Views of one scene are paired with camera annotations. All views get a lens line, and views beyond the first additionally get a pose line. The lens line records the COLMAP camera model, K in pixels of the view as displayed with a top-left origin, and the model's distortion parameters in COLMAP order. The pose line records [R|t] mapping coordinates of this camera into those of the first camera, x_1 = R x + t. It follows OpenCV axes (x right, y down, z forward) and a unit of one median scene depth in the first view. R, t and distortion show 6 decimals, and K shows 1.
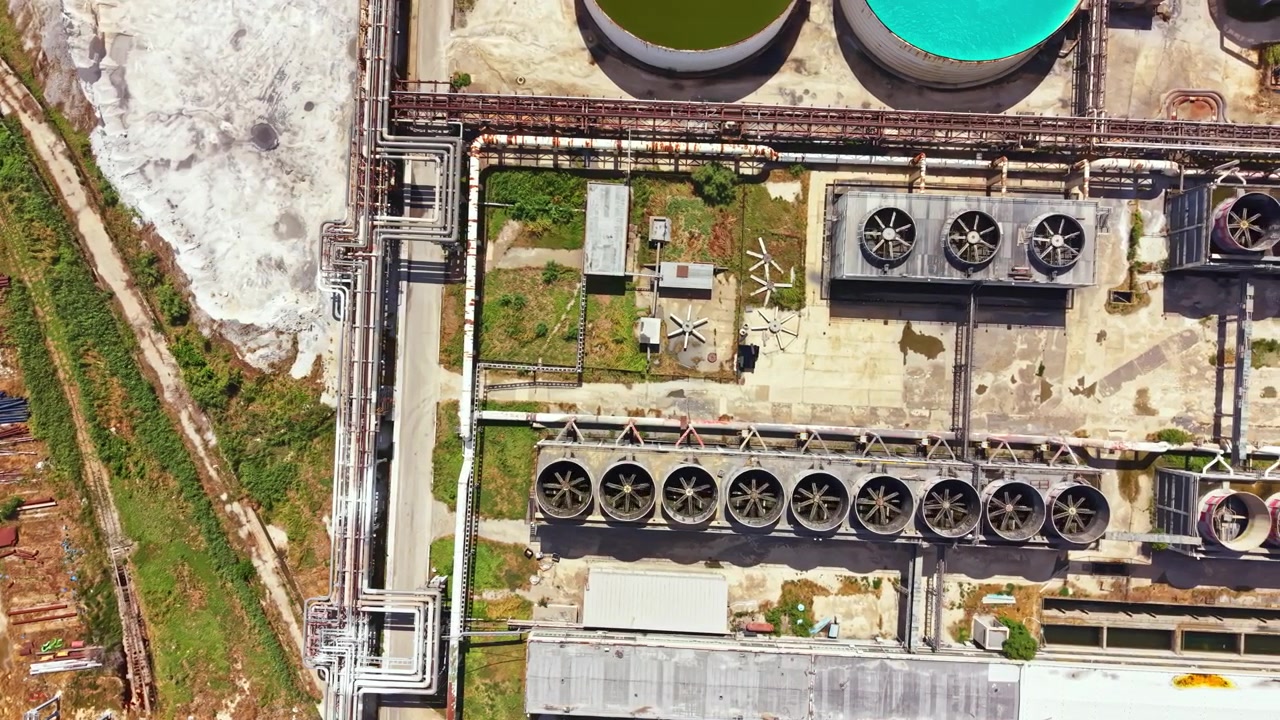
lens RADIAL K [[917.4, 0, 640.0], [0, 917.4, 360.0], [0, 0, 1]] dist [0.040504, -0.058335]
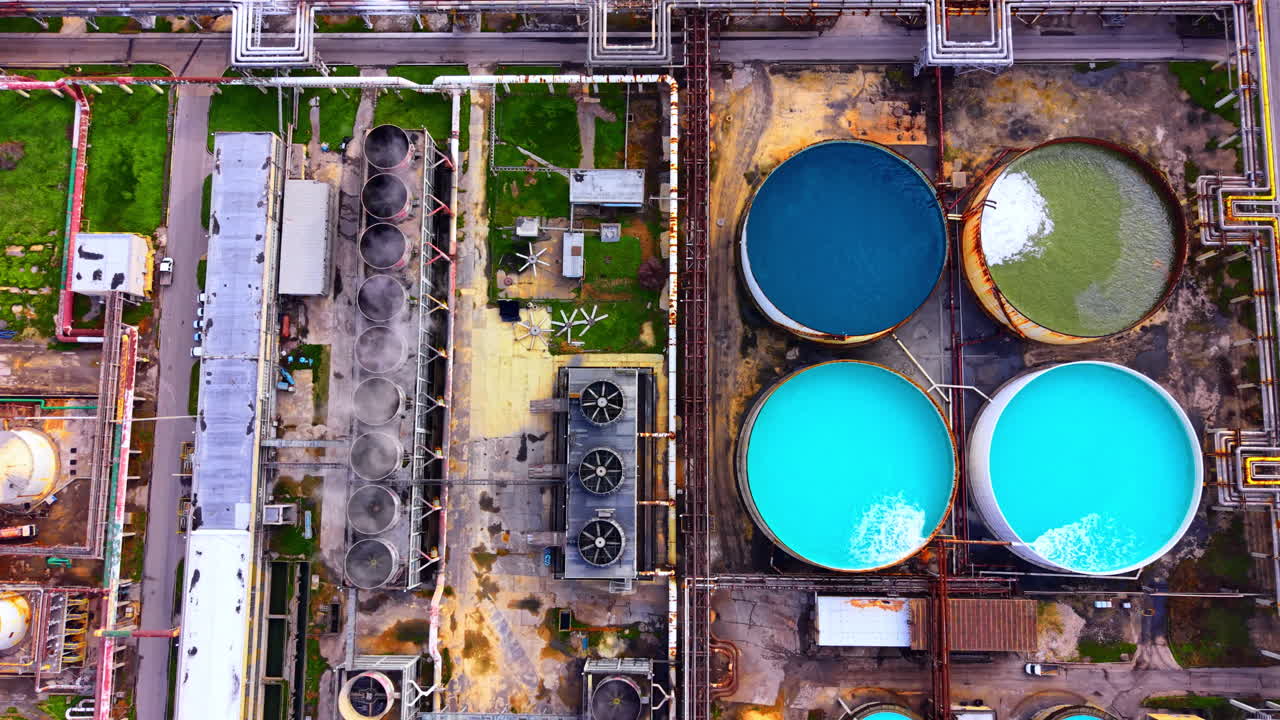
lens RADIAL K [[917.4, 0, 640.0], [0, 917.4, 360.0], [0, 0, 1]] dist [0.040504, -0.058335]
pose [[0.035994, 0.993610, -0.106971, 0.325458], [-0.999062, 0.038354, 0.020091, -0.201393], [0.024065, 0.106147, 0.994059, -0.195335]]
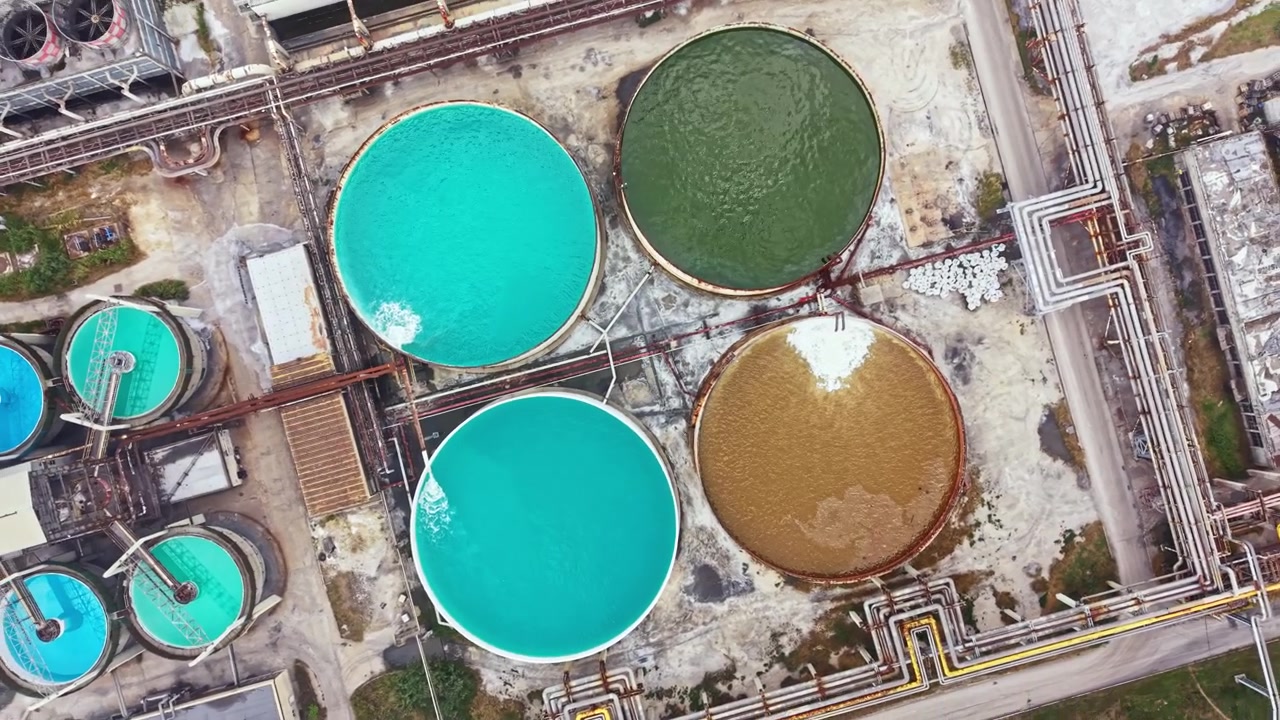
lens RADIAL K [[917.4, 0, 640.0], [0, 917.4, 360.0], [0, 0, 1]] dist [0.040504, -0.058335]
pose [[-0.952504, 0.304398, 0.008821, 0.209924], [-0.304437, -0.952526, -0.003515, -0.596618], [0.007332, -0.006034, 0.999955, 0.064206]]
